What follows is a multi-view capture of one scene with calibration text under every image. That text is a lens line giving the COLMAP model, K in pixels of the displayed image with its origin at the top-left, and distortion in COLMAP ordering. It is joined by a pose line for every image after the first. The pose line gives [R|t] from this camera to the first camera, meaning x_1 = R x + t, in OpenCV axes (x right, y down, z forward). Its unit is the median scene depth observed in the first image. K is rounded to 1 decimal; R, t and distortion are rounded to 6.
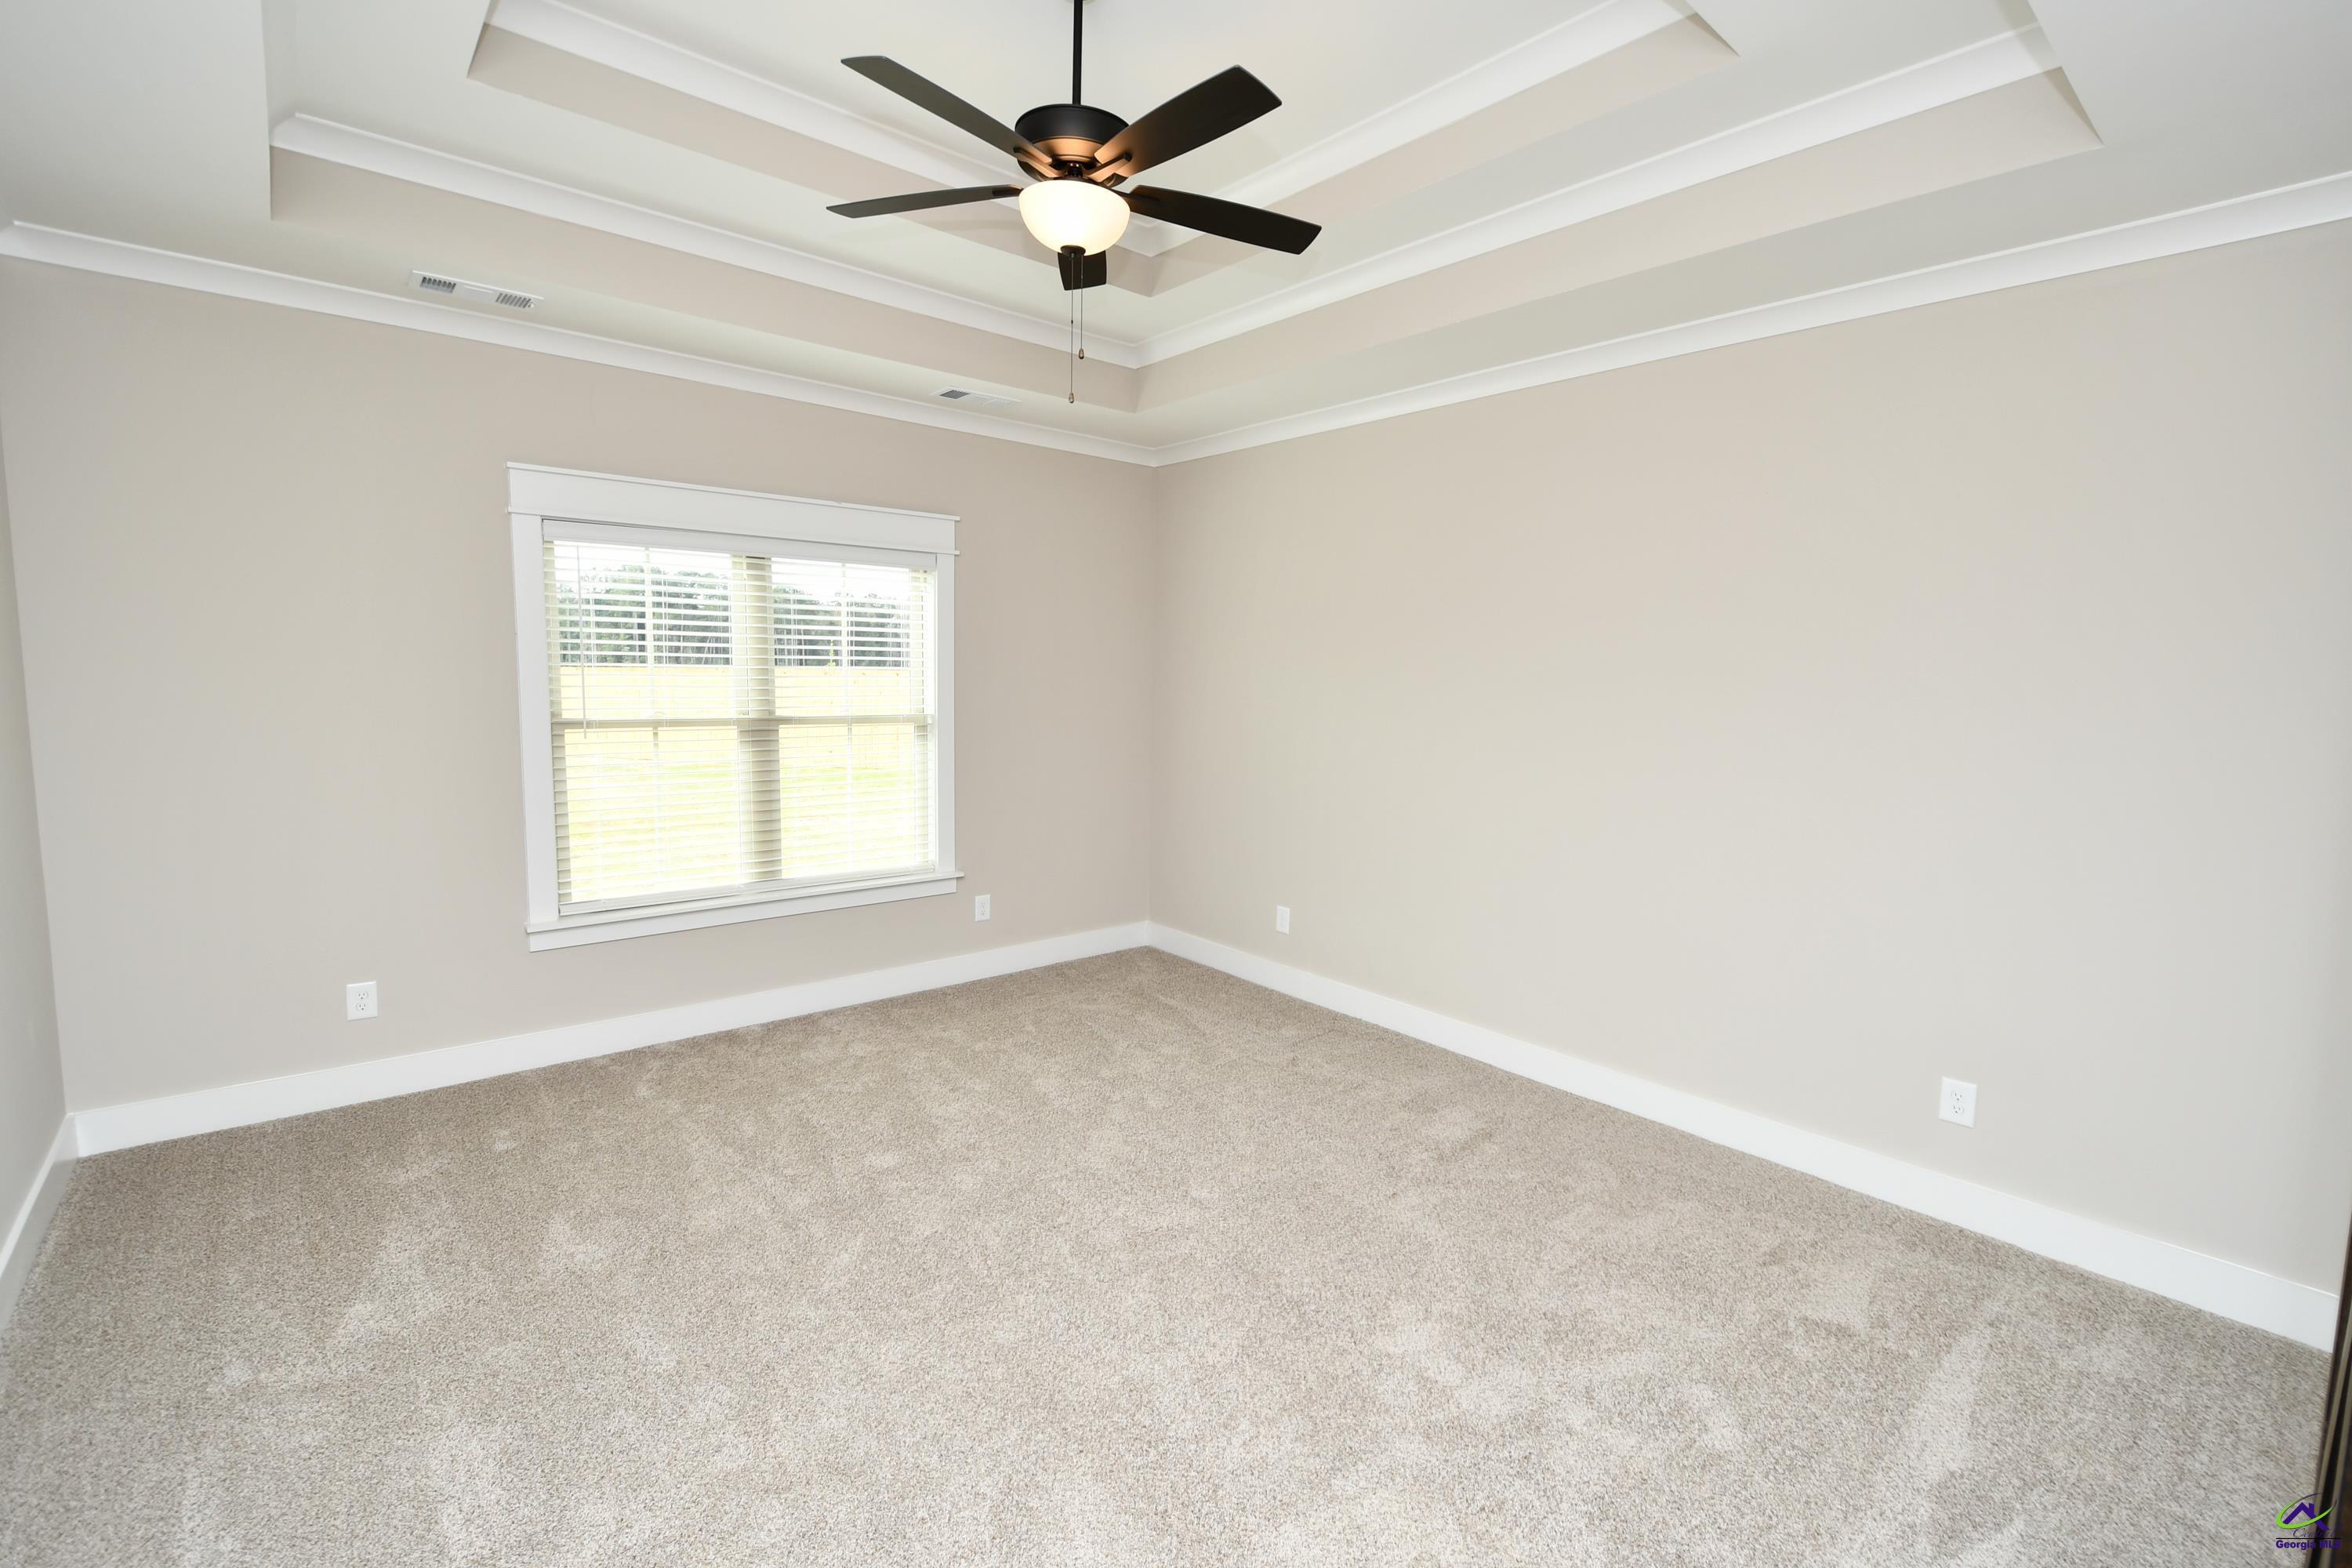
lens RADIAL K [[1025.4, 0, 1139.0], [0, 1025.4, 783.9], [0, 0, 1]] dist [-0.000118, -0.000100]
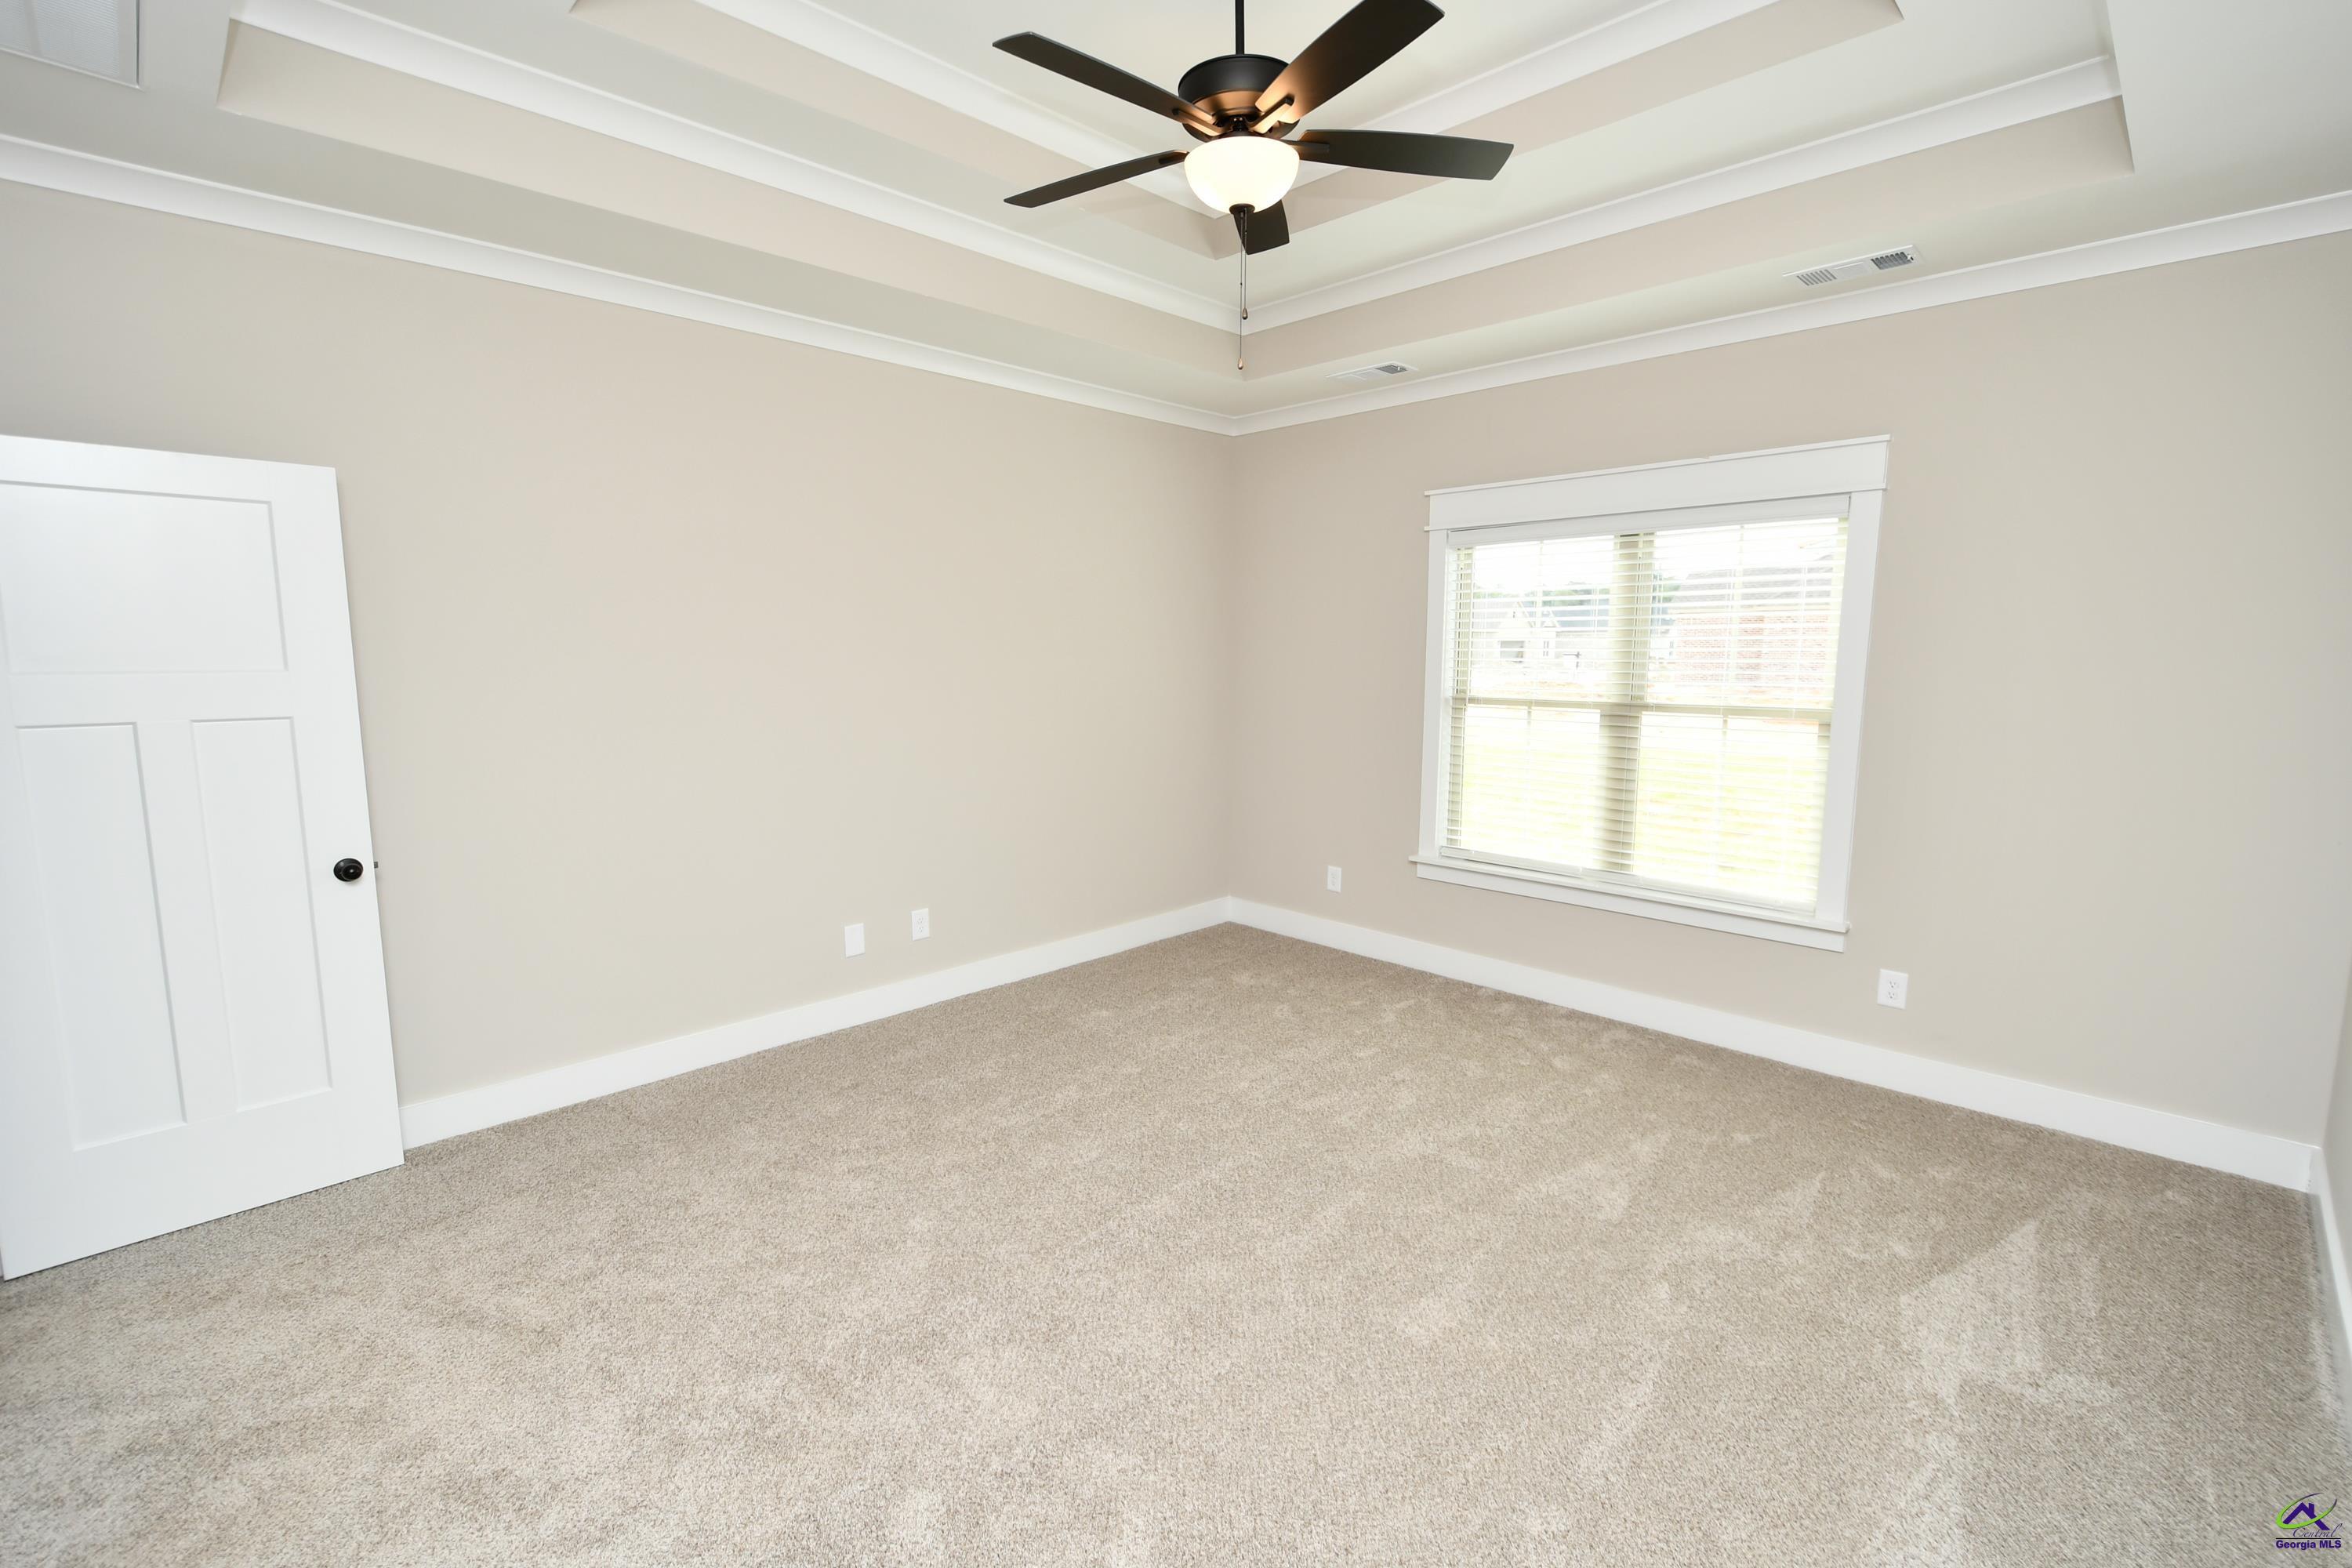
lens RADIAL K [[1033.1, 0, 1192.0], [0, 1033.1, 780.5], [0, 0, 1]] dist [0.008557, -0.007716]
pose [[0.106640, 0.114769, -0.987652, 0.556328], [-0.101503, 0.989383, 0.104010, -0.052543], [0.989103, 0.089158, 0.117157, 0.499708]]
